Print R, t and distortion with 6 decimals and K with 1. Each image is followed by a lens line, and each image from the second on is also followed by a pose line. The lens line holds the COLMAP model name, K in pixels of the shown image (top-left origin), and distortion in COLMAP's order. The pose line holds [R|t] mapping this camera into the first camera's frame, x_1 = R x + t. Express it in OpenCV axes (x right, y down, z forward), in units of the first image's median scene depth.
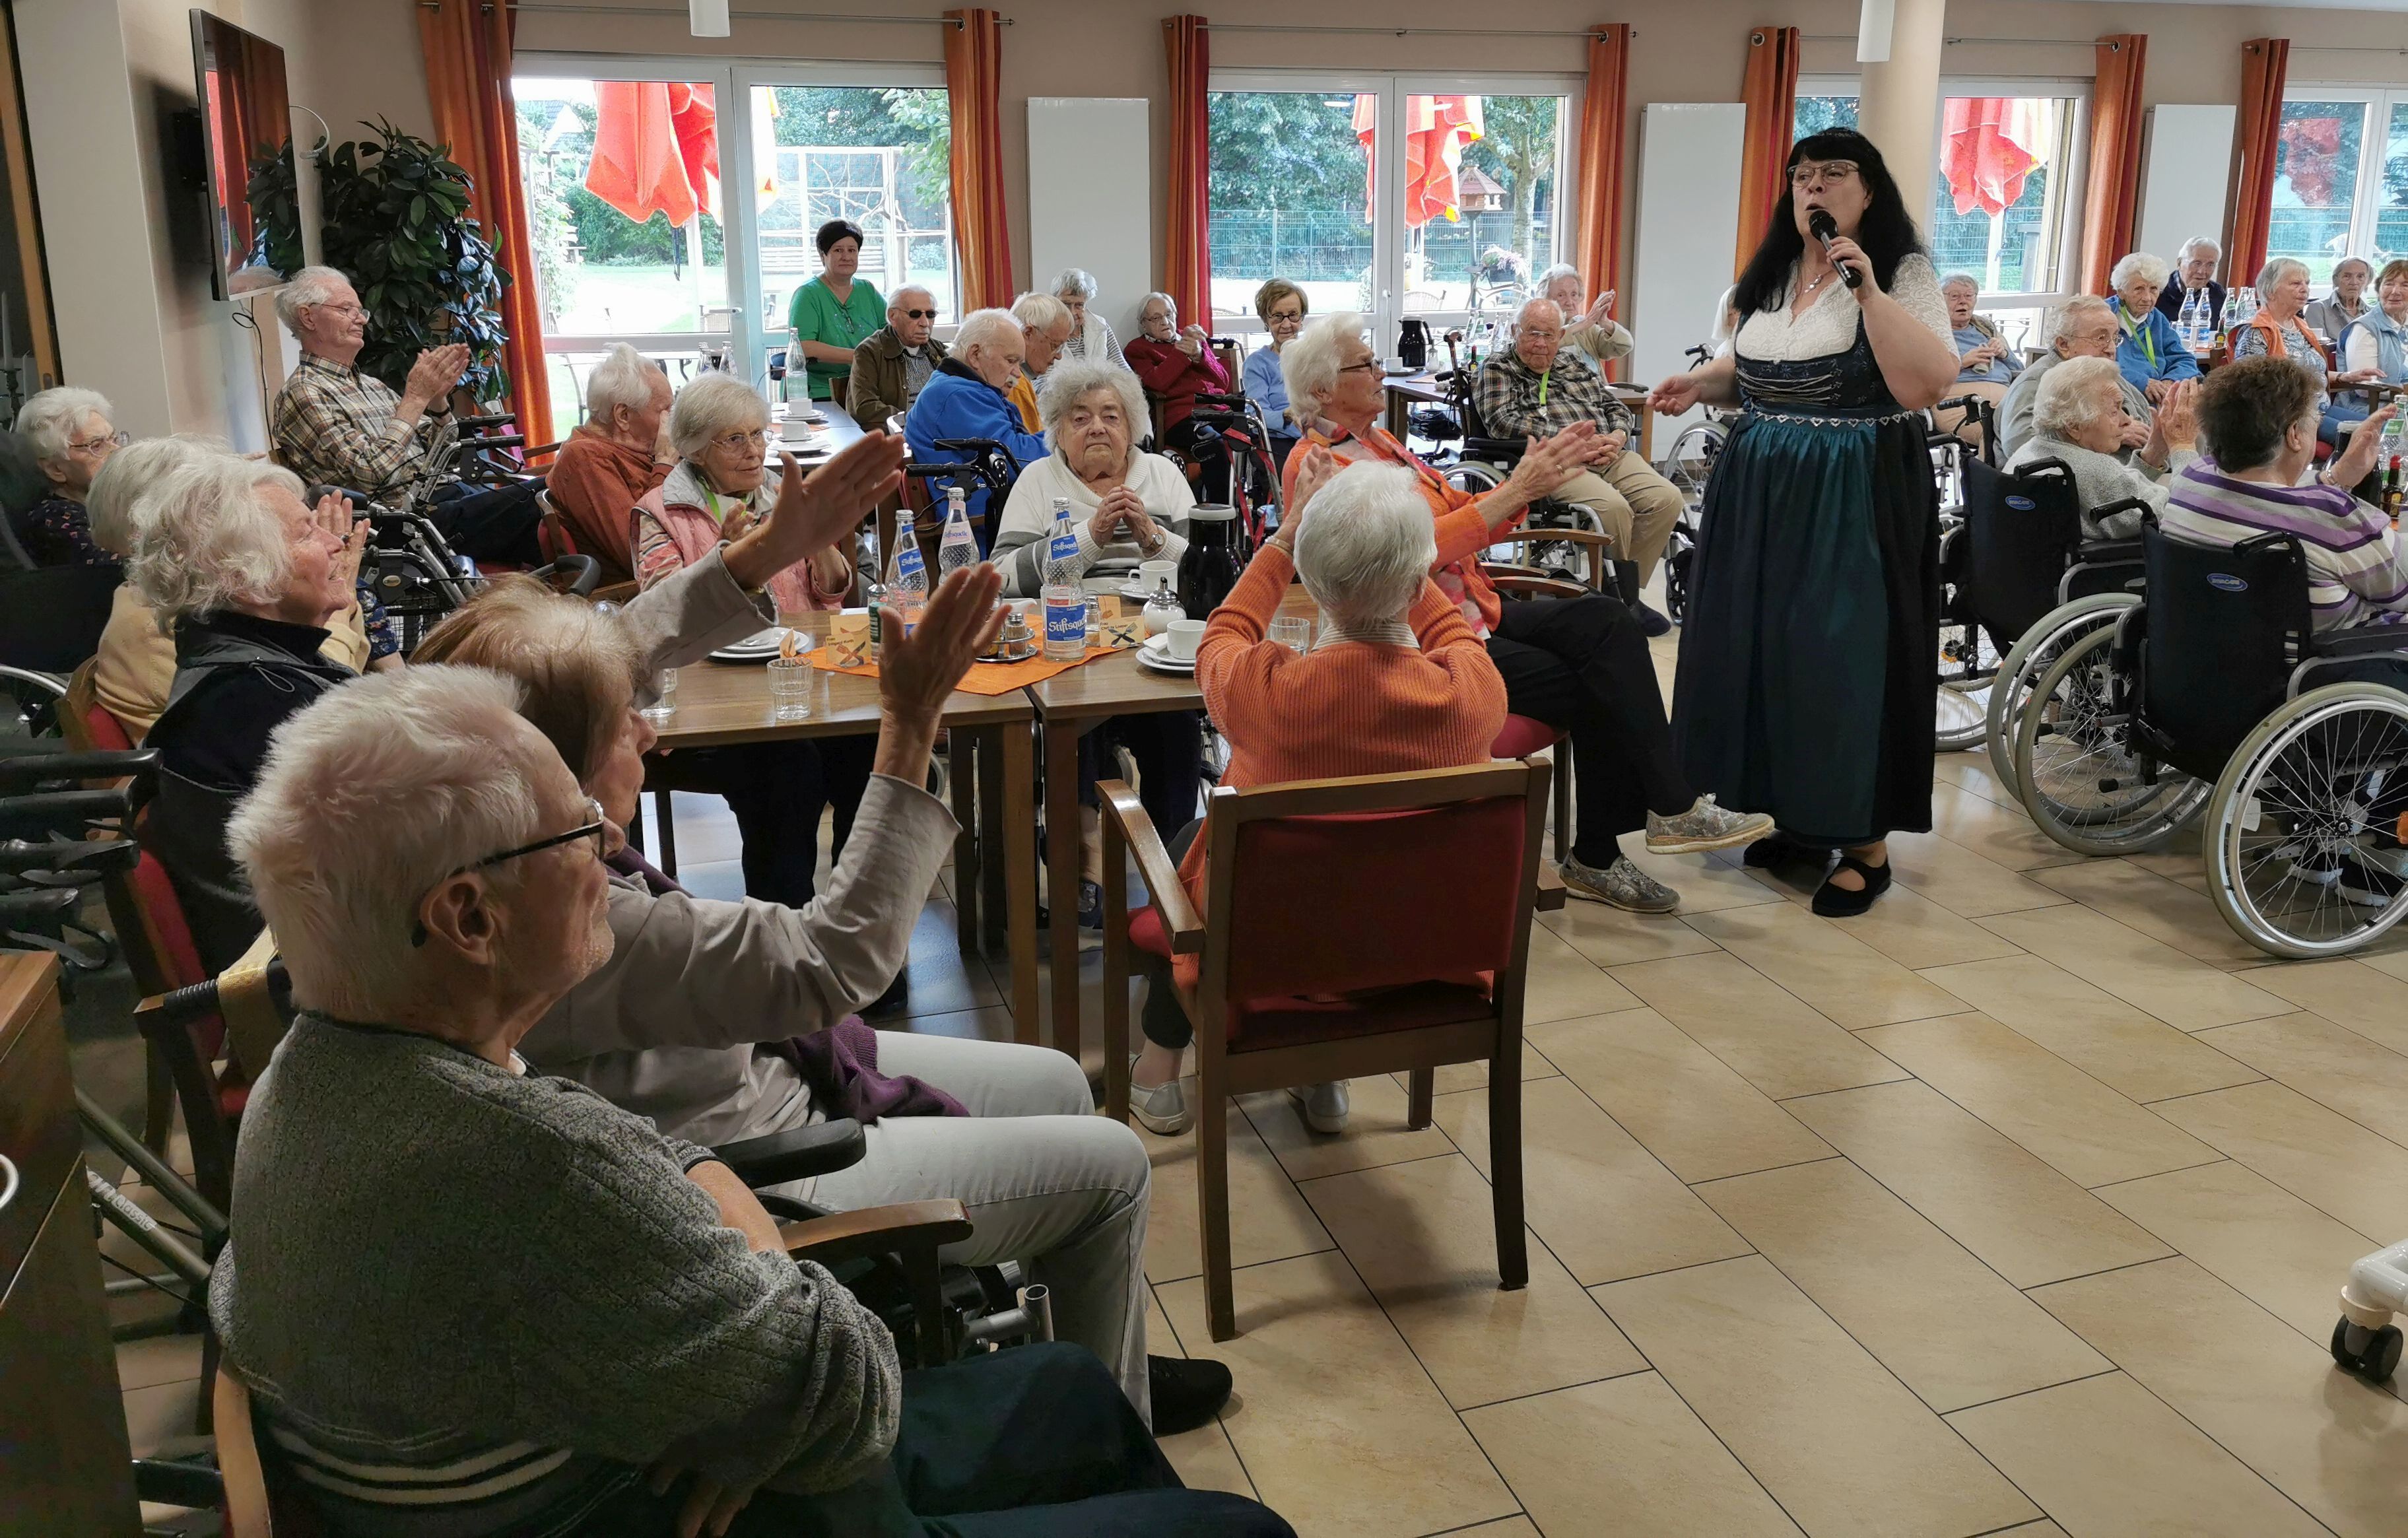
lens RADIAL K [[1924.6, 0, 1198.6], [0, 1924.6, 611.4], [0, 0, 1]] dist [0.061163, -0.078934]
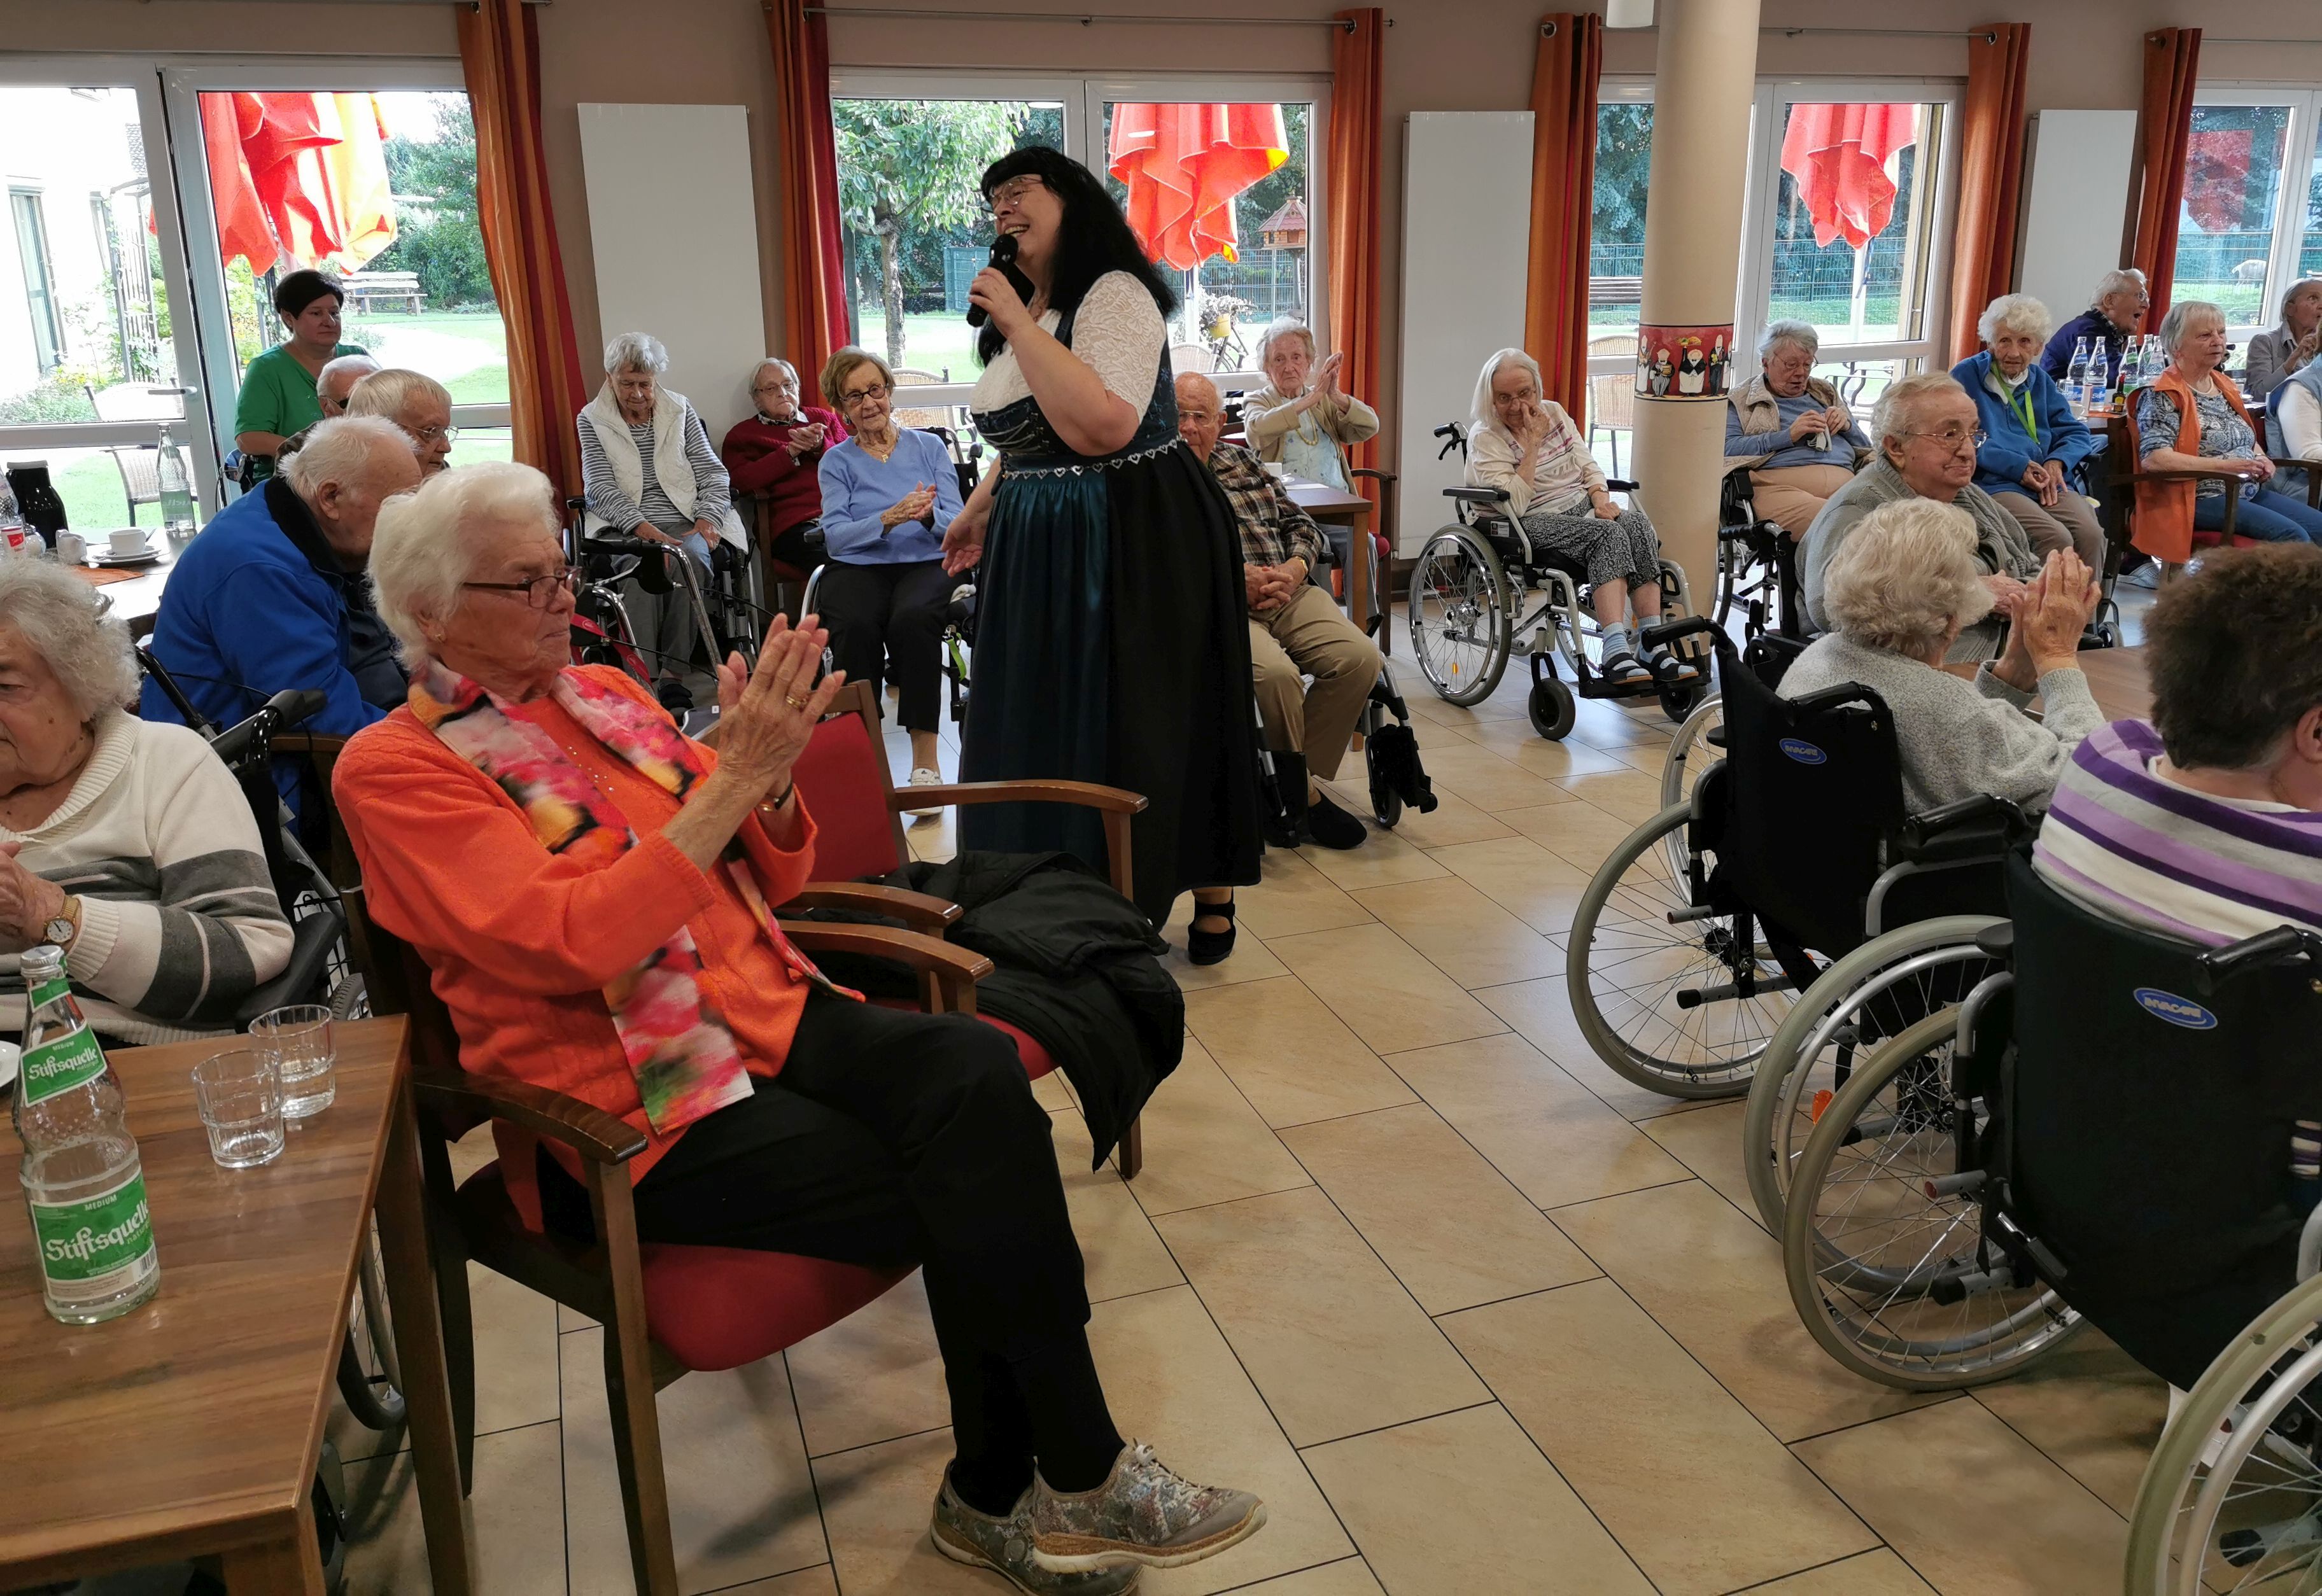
lens RADIAL K [[1814.5, 0, 1157.7], [0, 1814.5, 706.4], [0, 0, 1]] dist [0.082240, -0.102105]
pose [[0.999844, -0.013412, 0.011470, 0.143590], [0.012913, 0.999013, 0.042498, -0.062400], [-0.012029, -0.042343, 0.999031, 0.291136]]
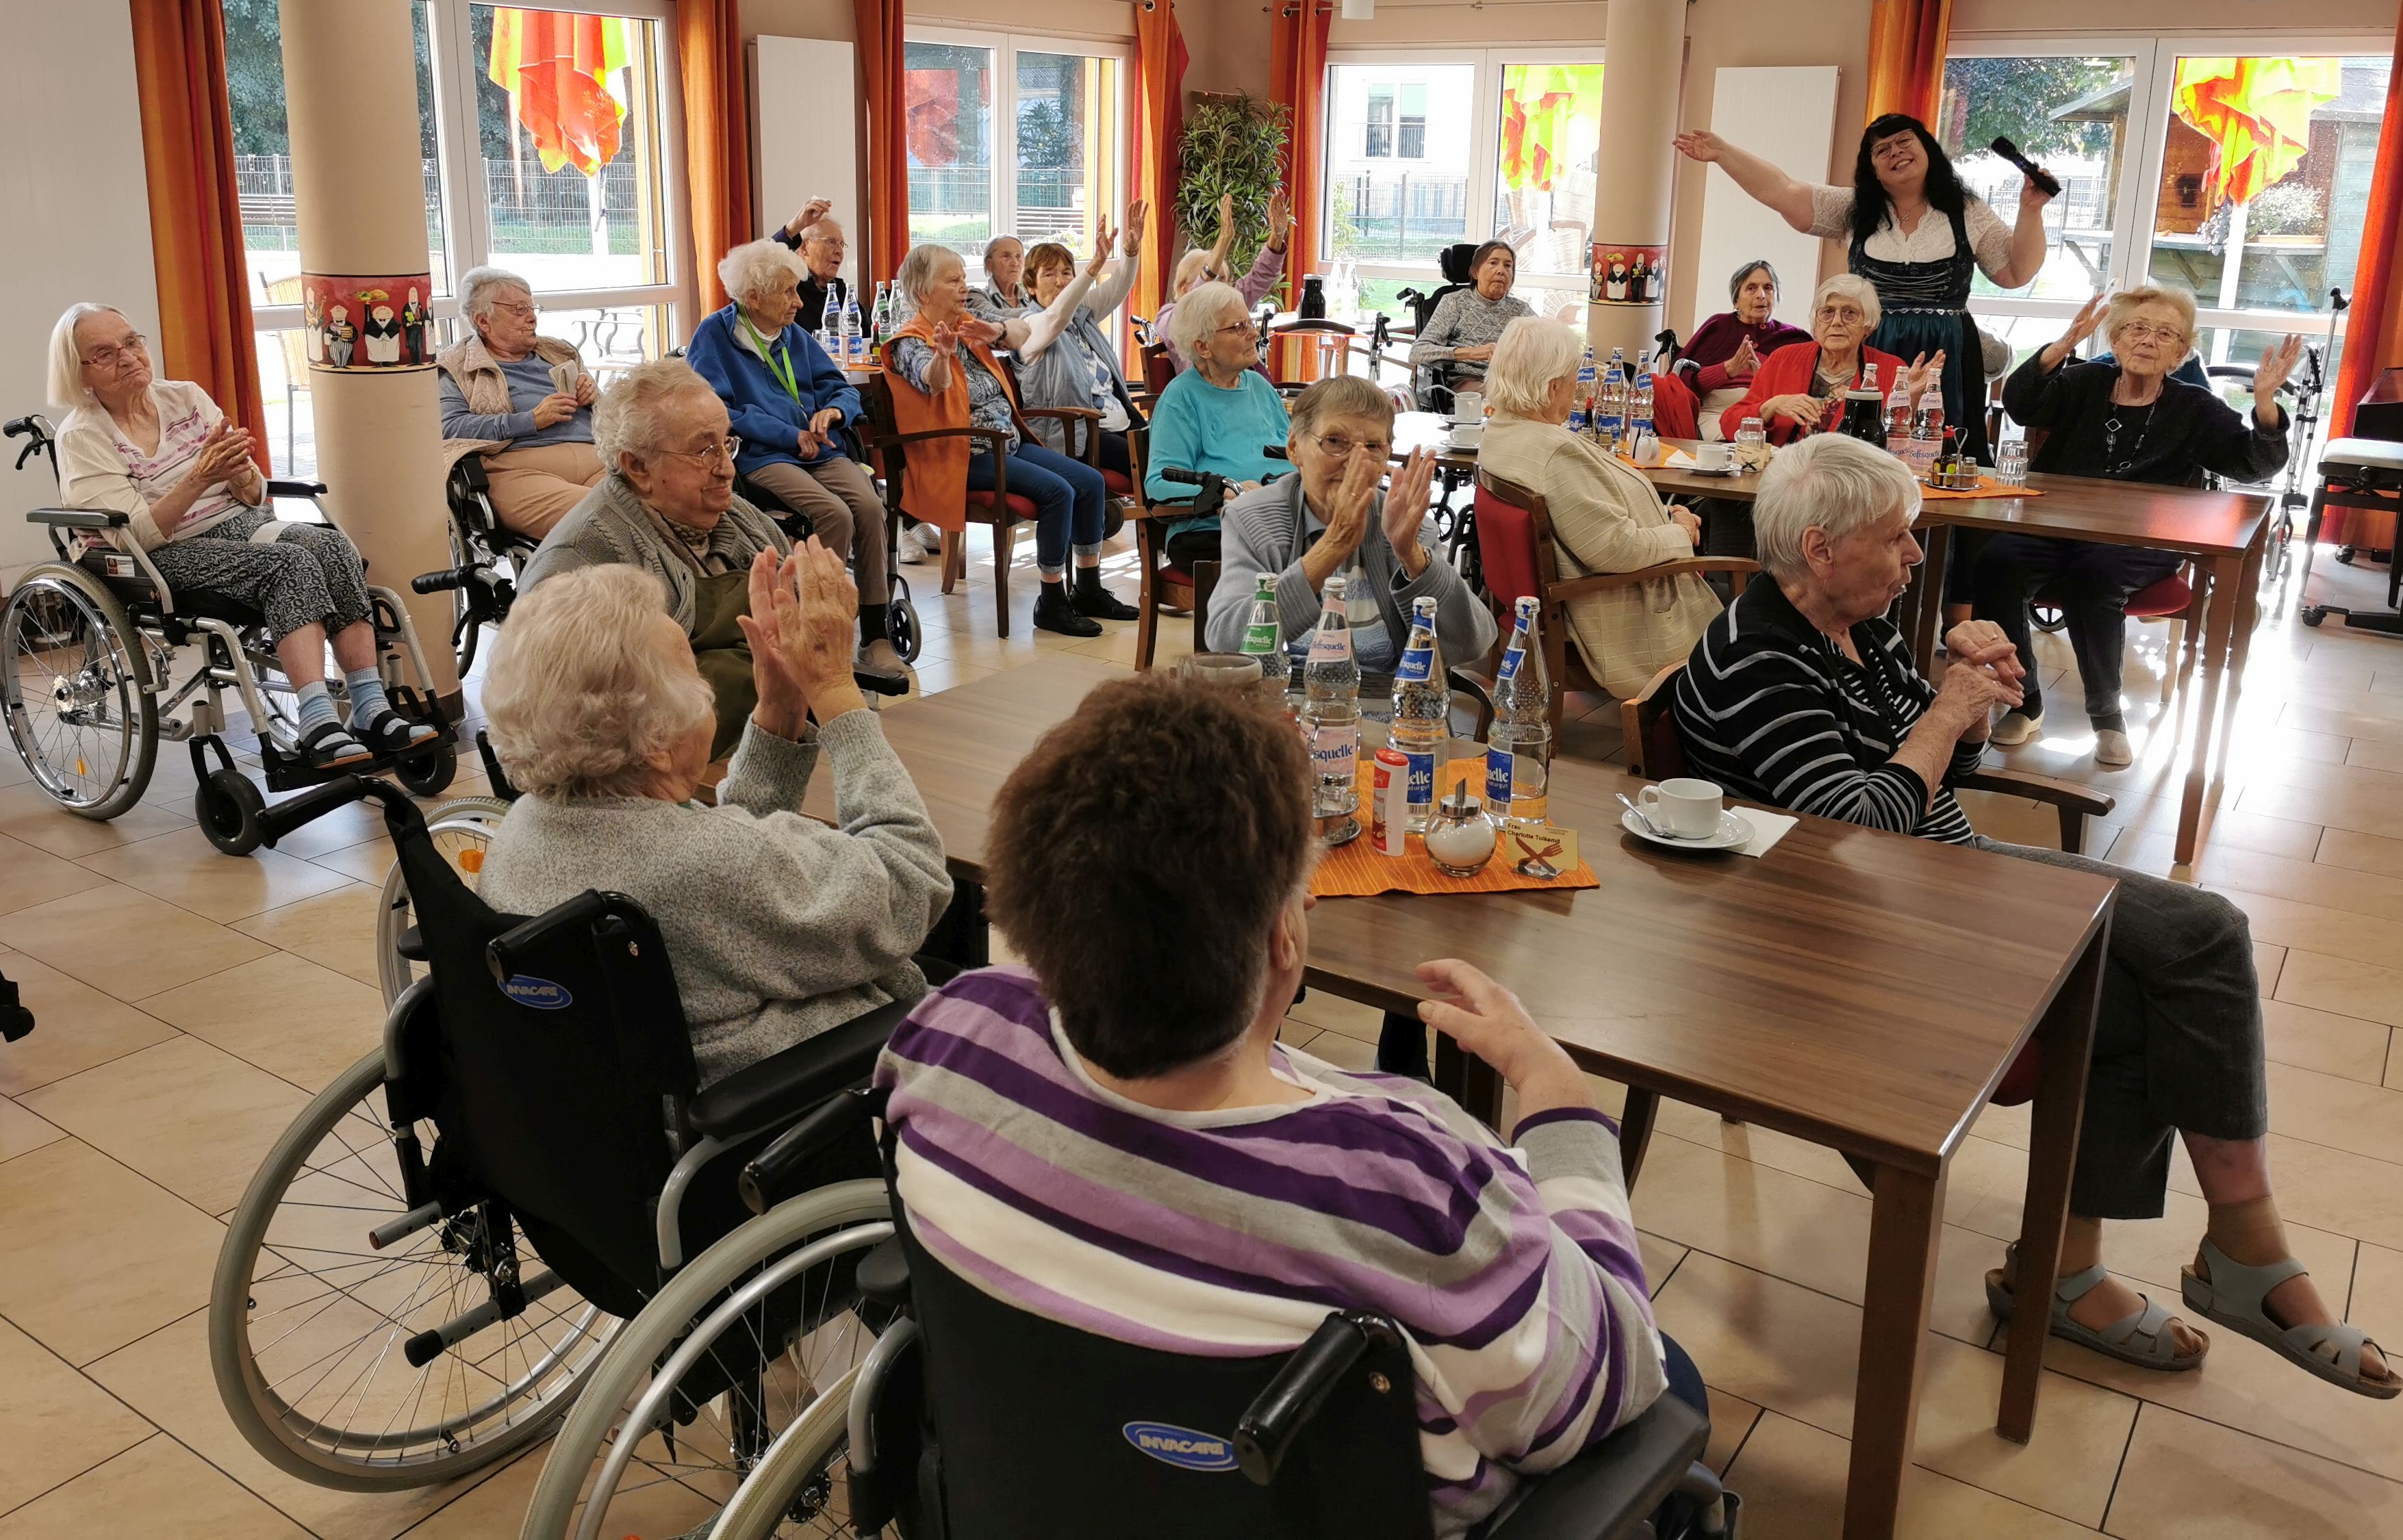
lens RADIAL K [[1920.3, 0, 1196.1], [0, 1920.3, 612.8], [0, 0, 1]] dist [0.061163, -0.078934]
pose [[0.791677, -0.126279, 0.597746, 0.203014], [0.110524, 0.991865, 0.063159, -0.089391], [-0.600859, 0.016064, 0.799194, 0.408978]]
